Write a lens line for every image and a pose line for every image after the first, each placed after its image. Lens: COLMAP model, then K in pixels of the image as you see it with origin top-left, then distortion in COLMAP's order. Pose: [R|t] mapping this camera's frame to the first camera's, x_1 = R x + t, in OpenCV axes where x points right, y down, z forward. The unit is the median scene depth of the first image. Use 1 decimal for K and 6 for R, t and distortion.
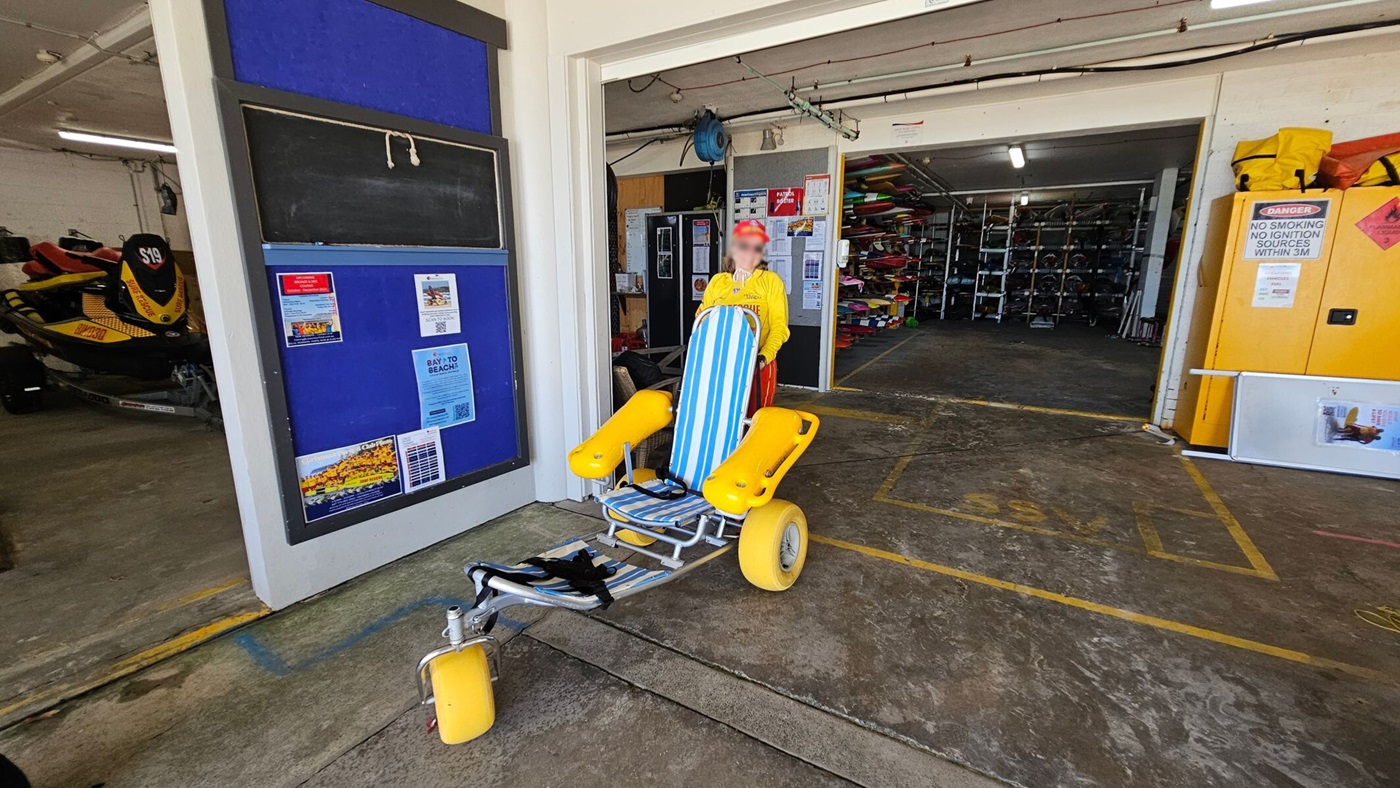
lens RADIAL K [[567.0, 0, 695.4], [0, 567.0, 386.9], [0, 0, 1]] dist [-0.005048, 0.000195]
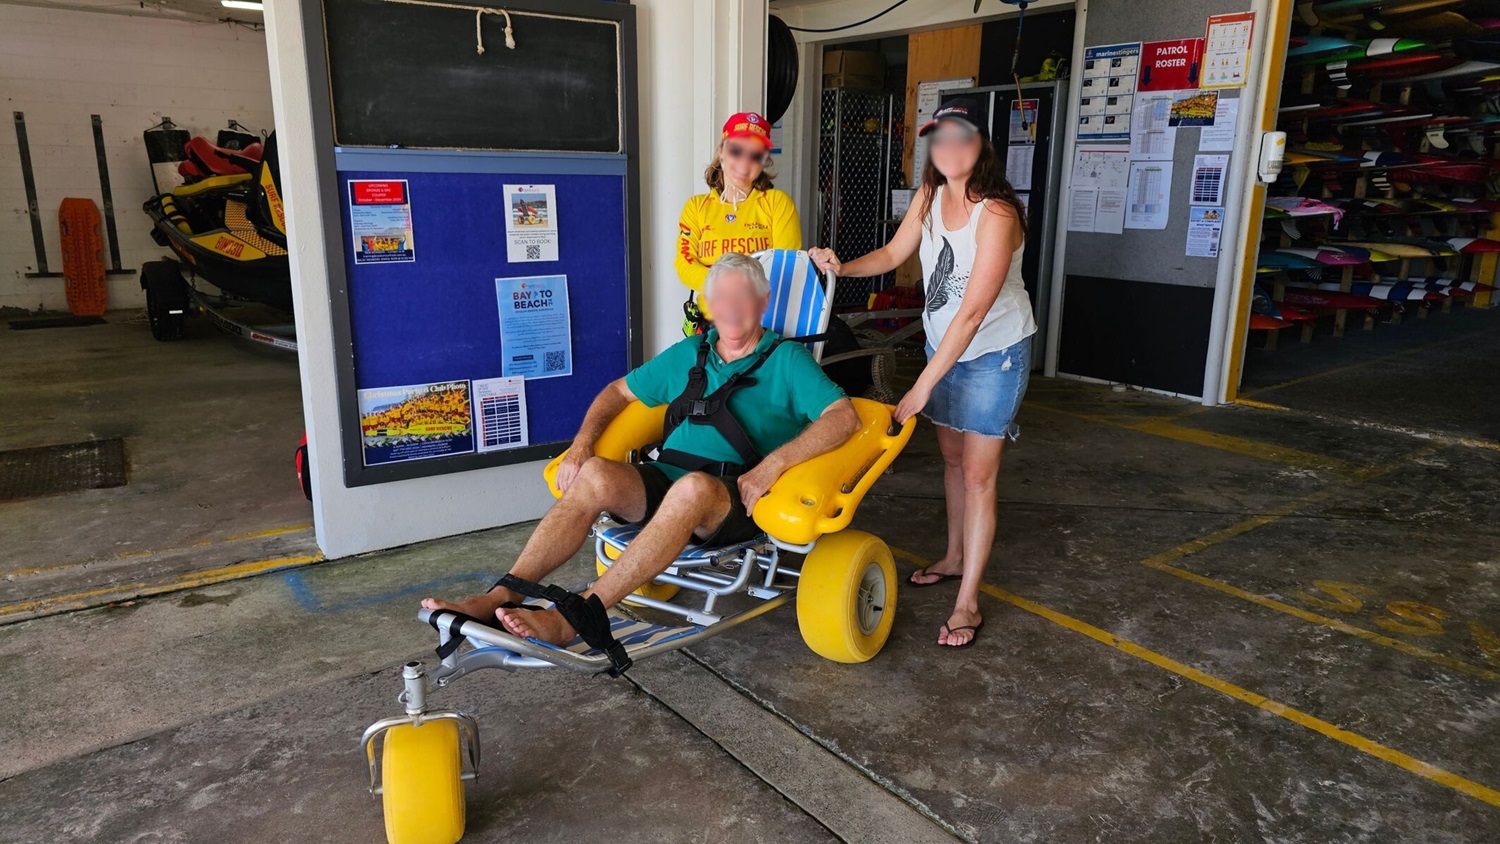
lens RADIAL K [[1034.5, 0, 781.9], [0, 1034.5, 426.2], [0, 0, 1]] dist [0.078680, -0.116541]
pose [[0.928921, 0.097241, -0.357282, 0.439065], [-0.087551, 0.995221, 0.043238, 0.046345], [0.359780, -0.008884, 0.932995, -0.253537]]
